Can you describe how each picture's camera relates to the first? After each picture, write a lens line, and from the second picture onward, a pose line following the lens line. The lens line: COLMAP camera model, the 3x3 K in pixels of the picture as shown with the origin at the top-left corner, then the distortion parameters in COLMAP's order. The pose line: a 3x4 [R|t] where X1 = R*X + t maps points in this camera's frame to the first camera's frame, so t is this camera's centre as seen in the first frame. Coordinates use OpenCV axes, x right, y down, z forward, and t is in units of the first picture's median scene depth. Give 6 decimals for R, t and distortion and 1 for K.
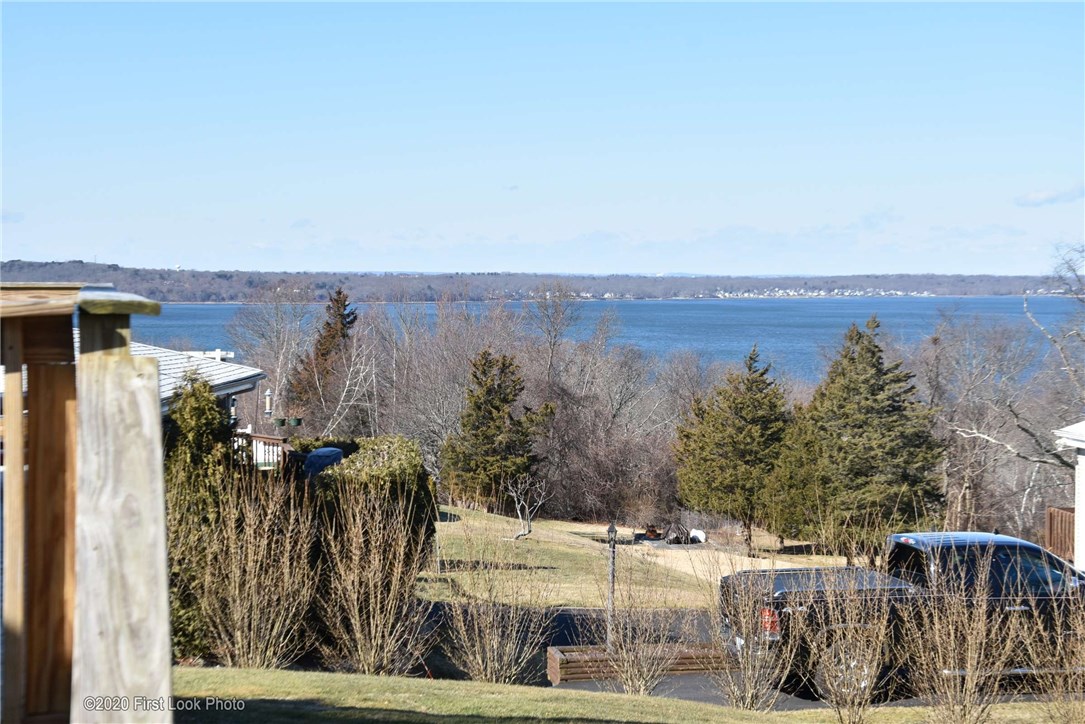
lens RADIAL K [[2136.4, 0, 542.5], [0, 2136.4, 362.0], [0, 0, 1]] dist [0.028644, 4.570663]
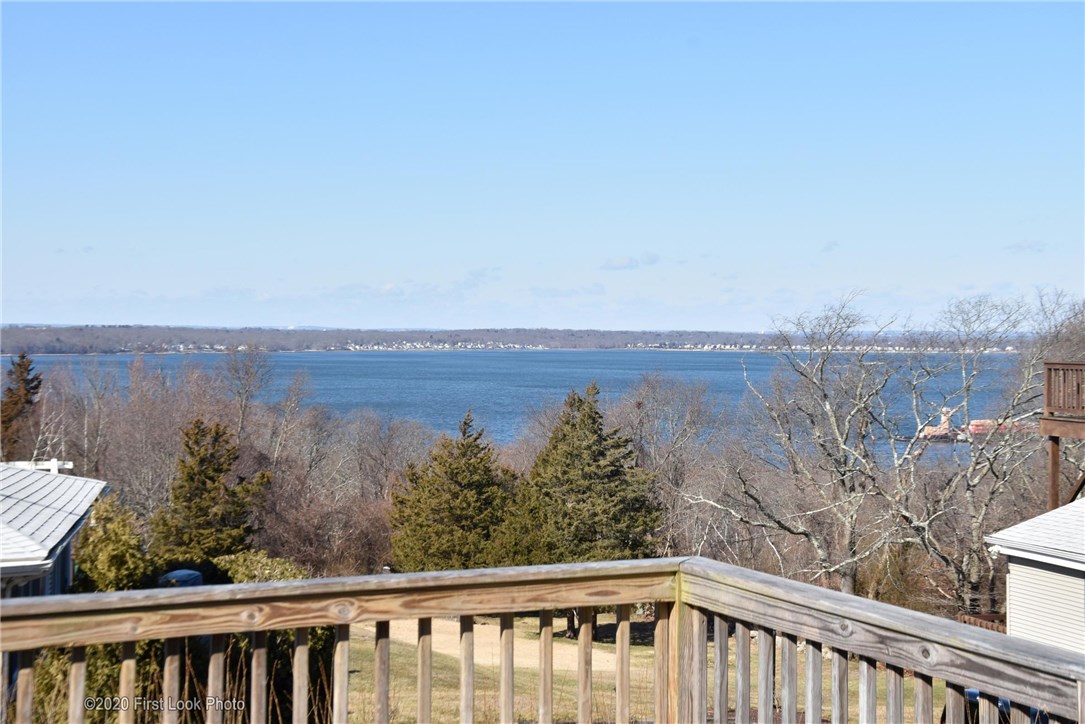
lens RADIAL K [[1939.5, 0, 542.5], [0, 1939.5, 362.0], [0, 0, 1]] dist [0.306435, 0.022596]
pose [[0.976239, -0.001426, 0.216692, -0.066568], [0.005337, 0.999833, -0.017463, -0.014819], [-0.216631, 0.018204, 0.976084, 0.100849]]
